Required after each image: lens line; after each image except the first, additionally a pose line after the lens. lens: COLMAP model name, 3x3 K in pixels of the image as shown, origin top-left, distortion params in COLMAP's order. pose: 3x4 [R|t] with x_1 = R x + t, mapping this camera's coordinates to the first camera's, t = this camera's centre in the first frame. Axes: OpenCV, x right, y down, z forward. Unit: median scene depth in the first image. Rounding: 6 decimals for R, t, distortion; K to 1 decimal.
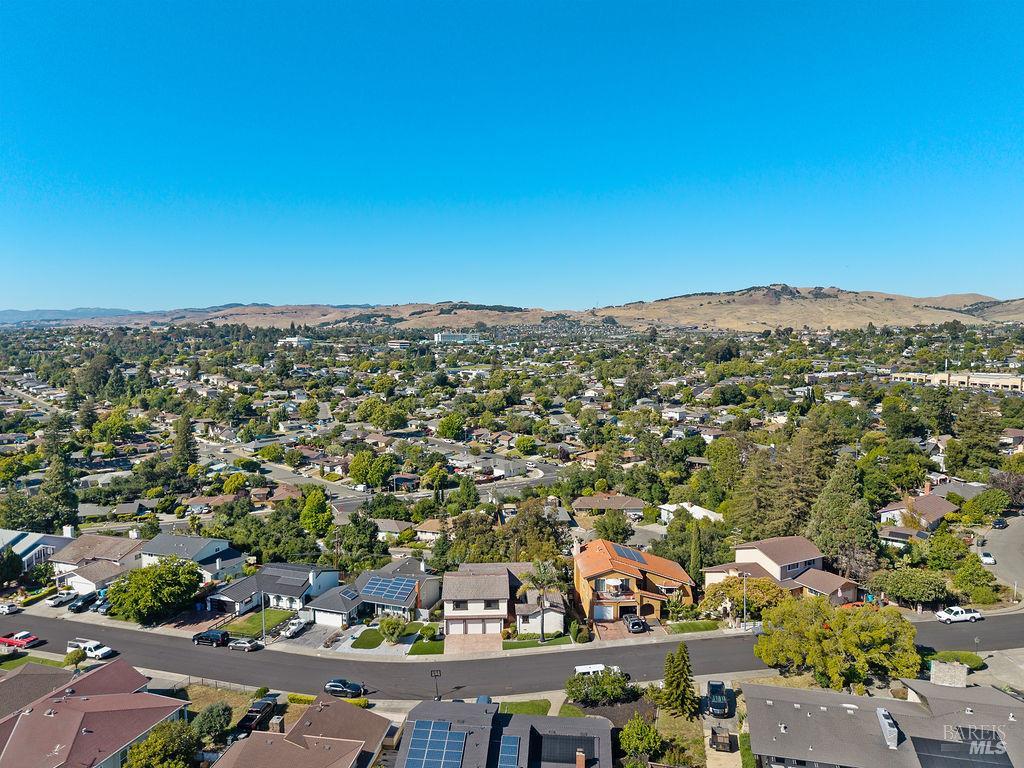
lens RADIAL K [[712.6, 0, 510.8], [0, 712.6, 386.8], [0, 0, 1]] dist [0.007566, 0.002581]
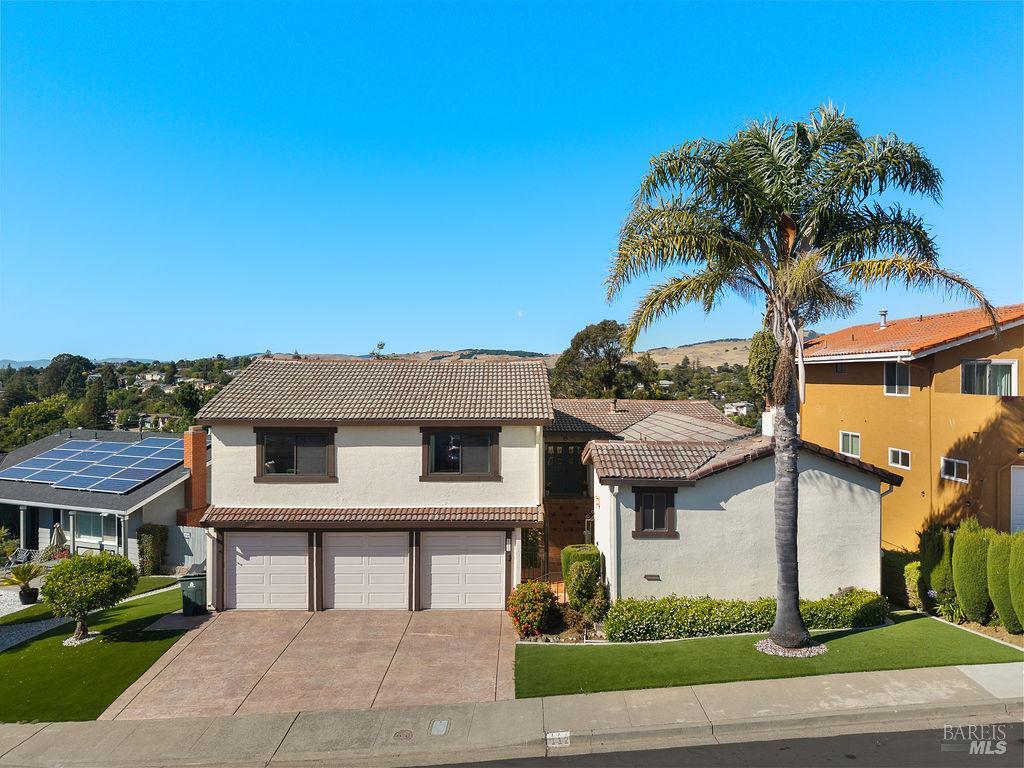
lens RADIAL K [[712.6, 0, 513.0], [0, 712.6, 383.3], [0, 0, 1]] dist [0.007566, 0.002581]
pose [[0.999639, 0.008570, -0.025480, -0.008650], [-0.010521, 0.996942, -0.077434, 0.301510], [0.024739, 0.077674, 0.996672, 0.810885]]
